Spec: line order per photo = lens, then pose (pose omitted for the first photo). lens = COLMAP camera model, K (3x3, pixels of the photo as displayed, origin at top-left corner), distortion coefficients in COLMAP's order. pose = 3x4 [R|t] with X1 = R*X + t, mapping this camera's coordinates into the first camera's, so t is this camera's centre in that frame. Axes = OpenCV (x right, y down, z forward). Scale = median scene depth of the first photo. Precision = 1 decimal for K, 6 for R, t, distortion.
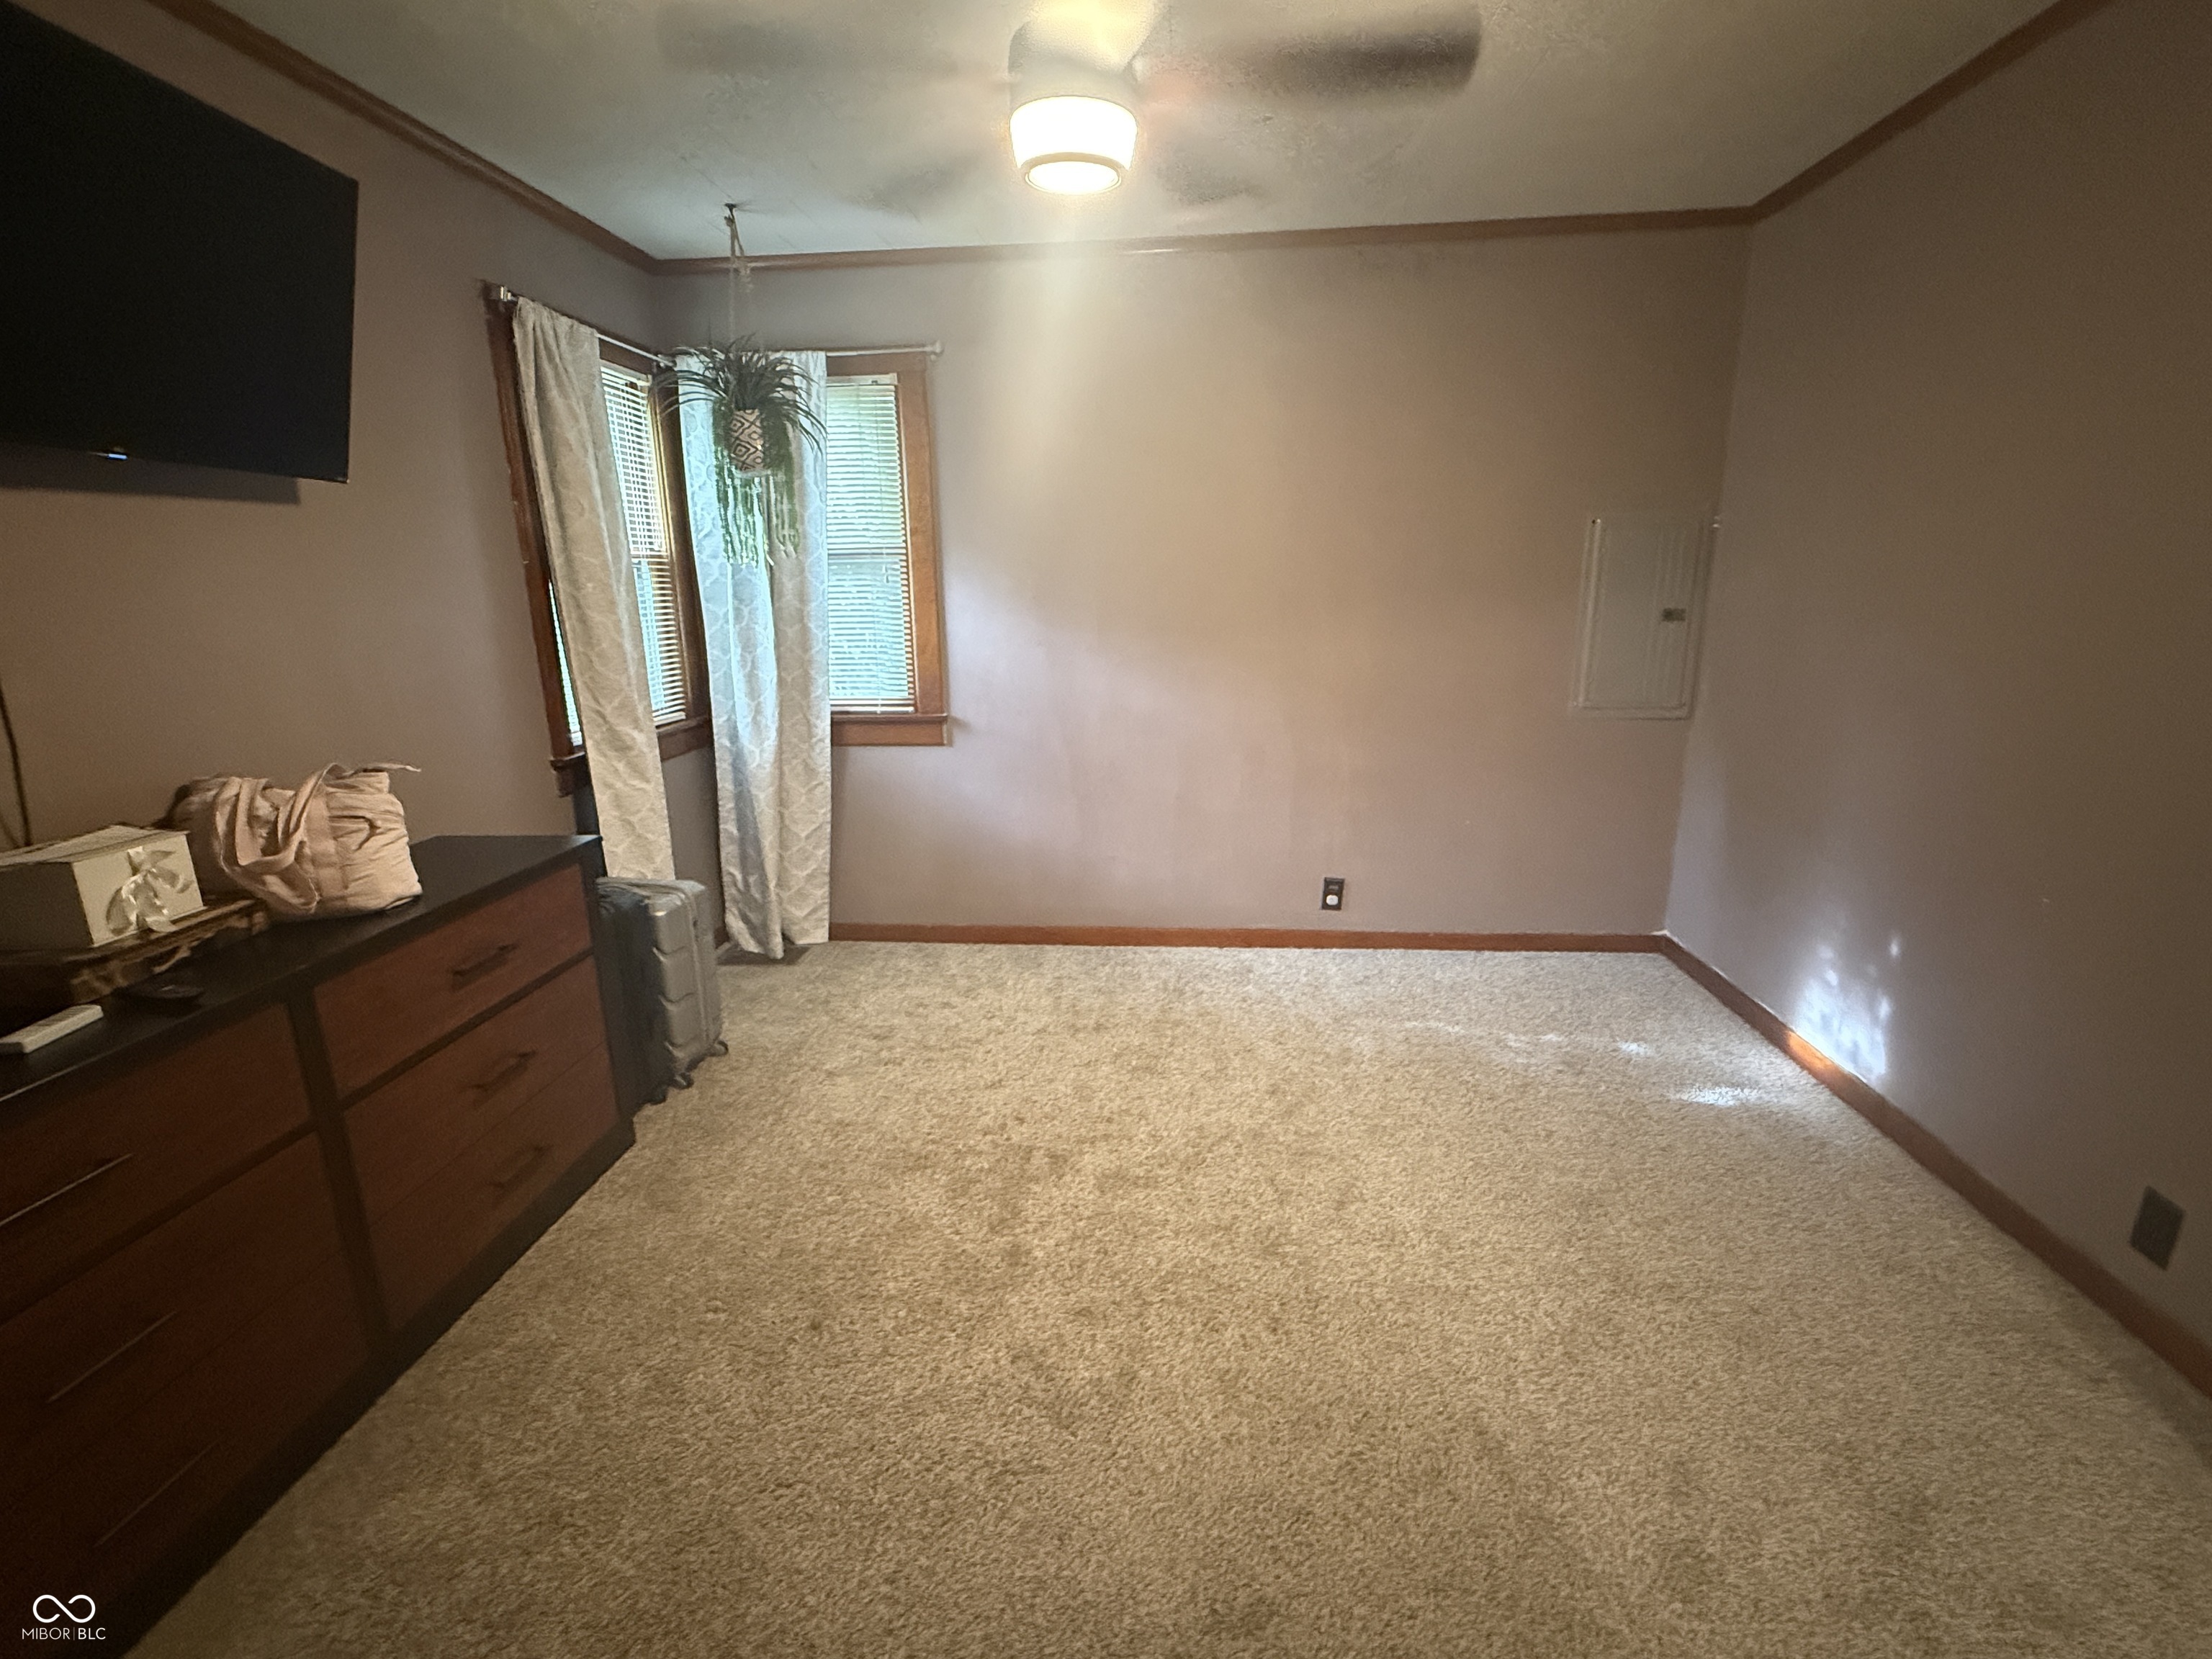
lens RADIAL K [[1024.2, 0, 1105.4], [0, 1024.2, 830.5], [0, 0, 1]] dist [-0.012342, 0.000235]
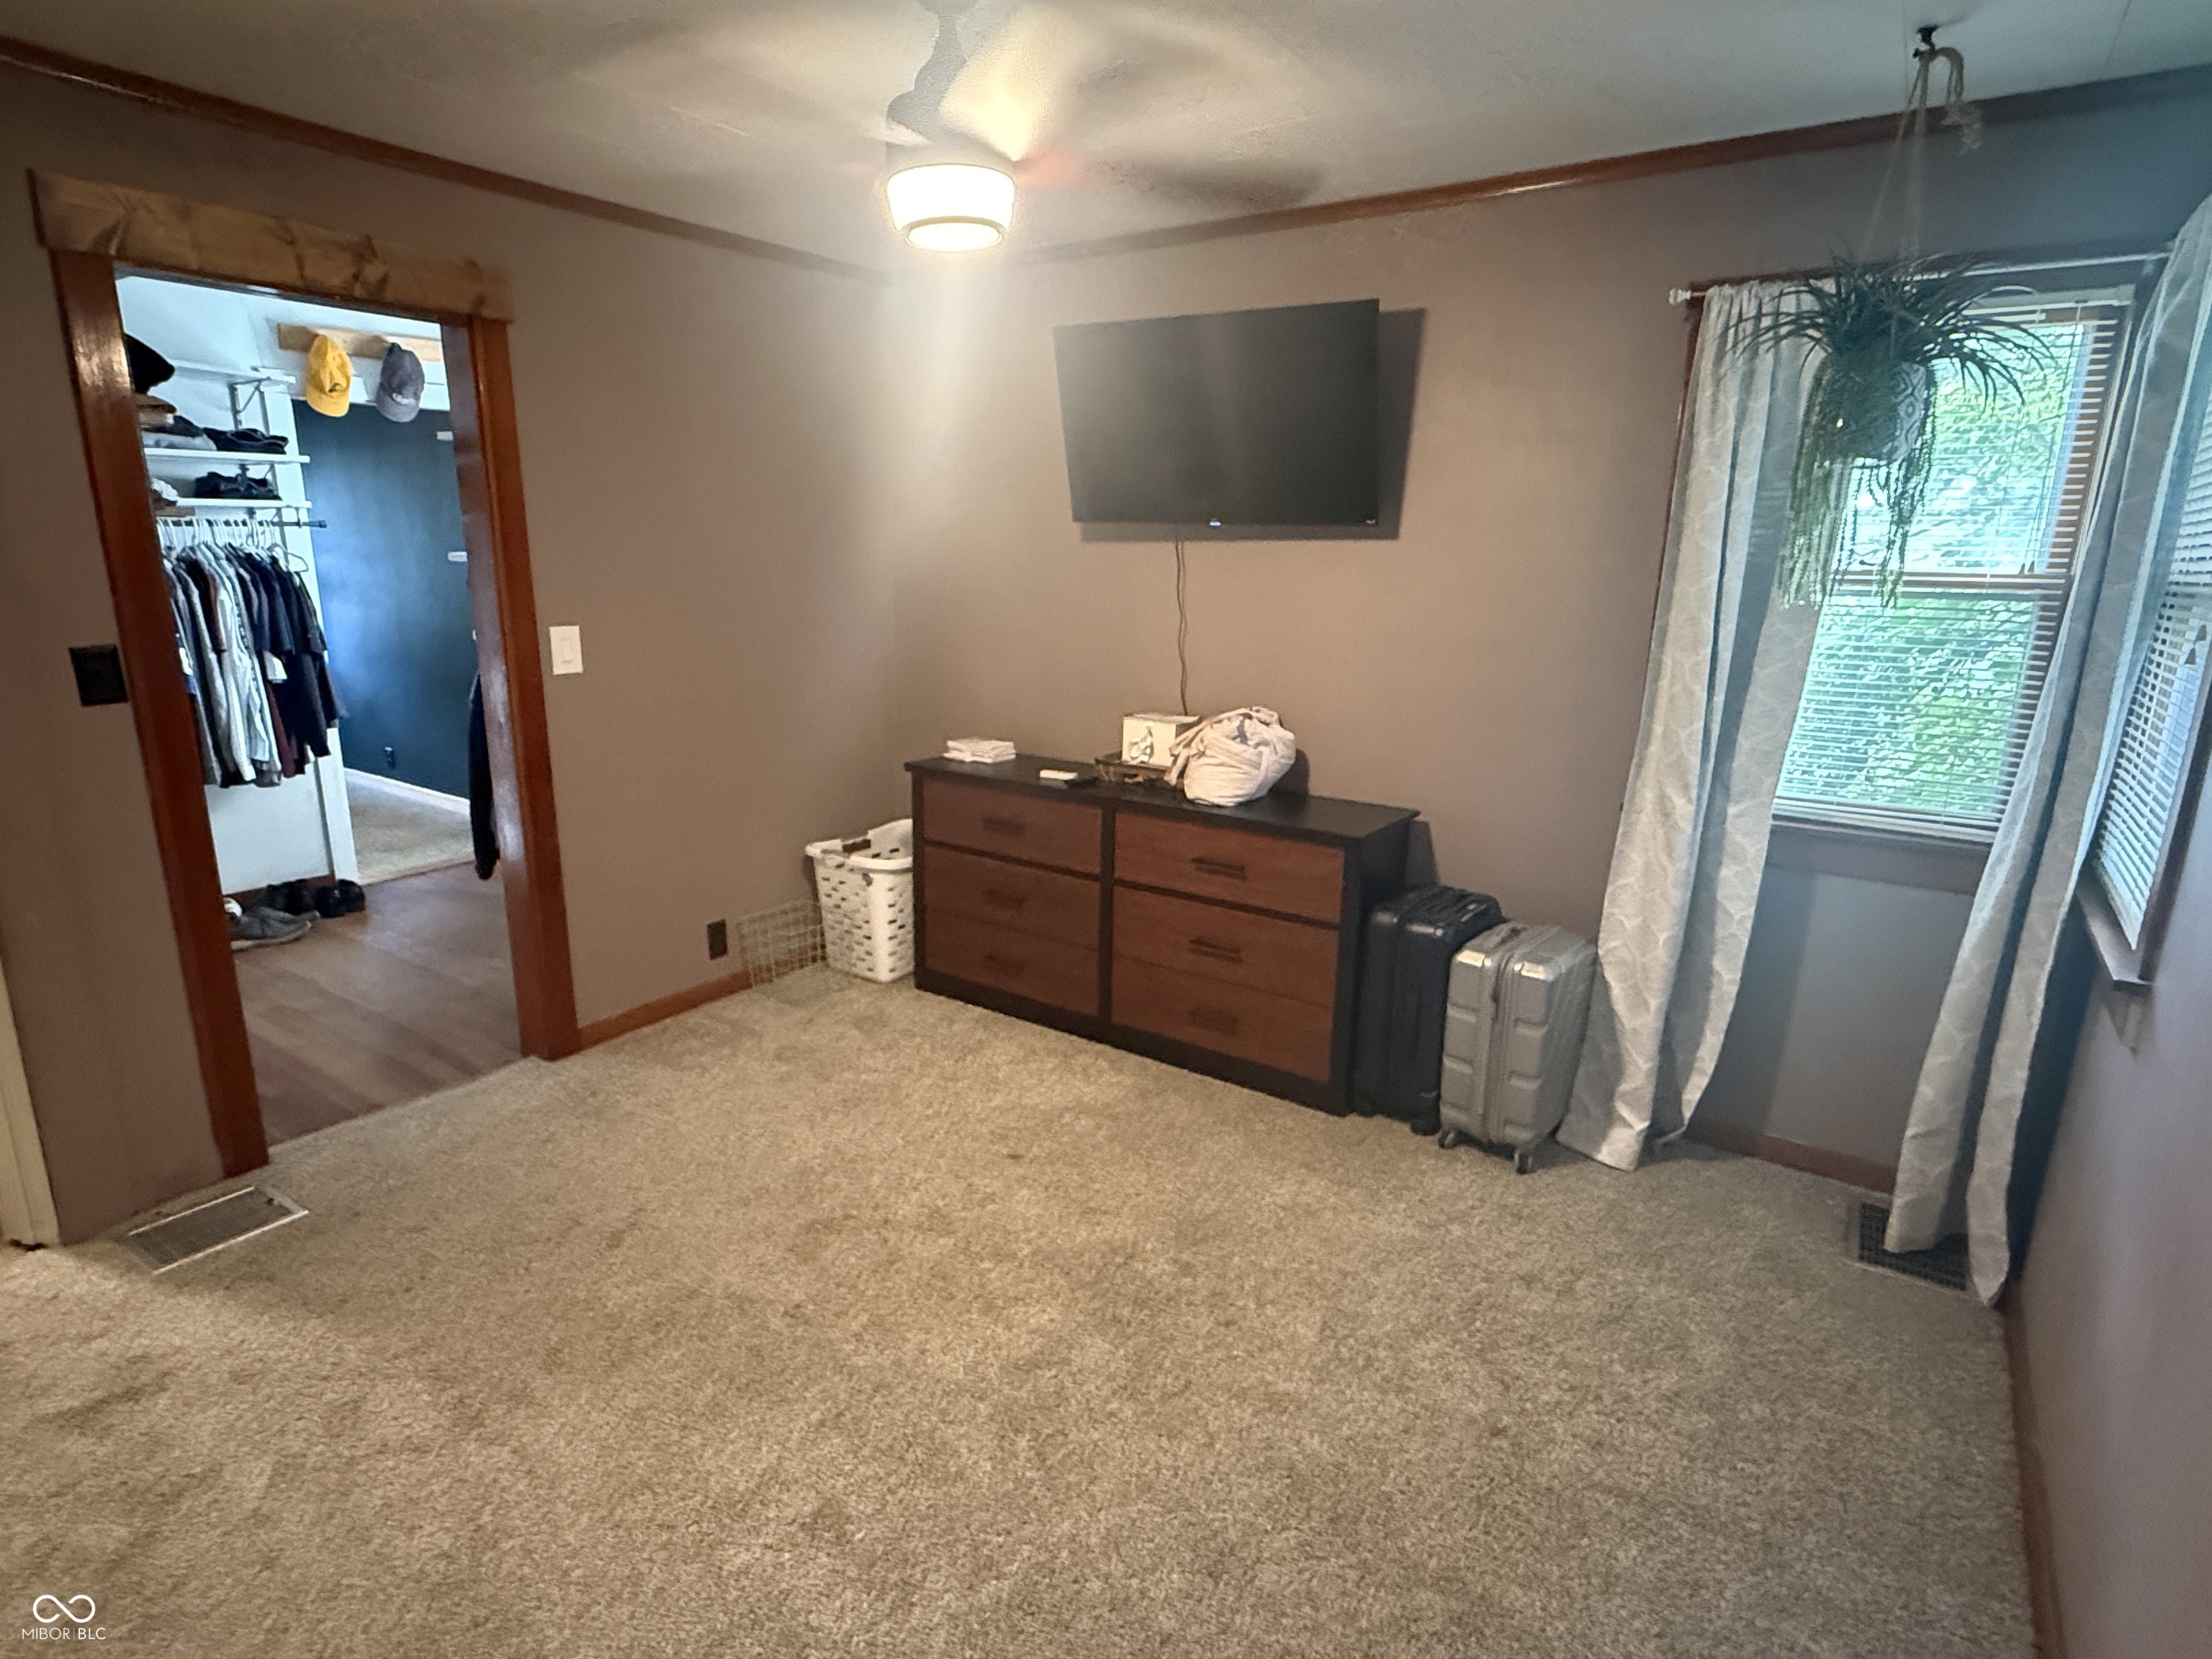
lens RADIAL K [[1154.4, 0, 1102.8], [0, 1154.4, 837.2], [0, 0, 1]] dist [-0.000248, 0.000086]
pose [[-0.497431, 0.213509, -0.840819, 0.805329], [-0.221498, 0.905855, 0.361062, -0.447026], [0.838750, 0.365843, -0.403309, 1.488979]]
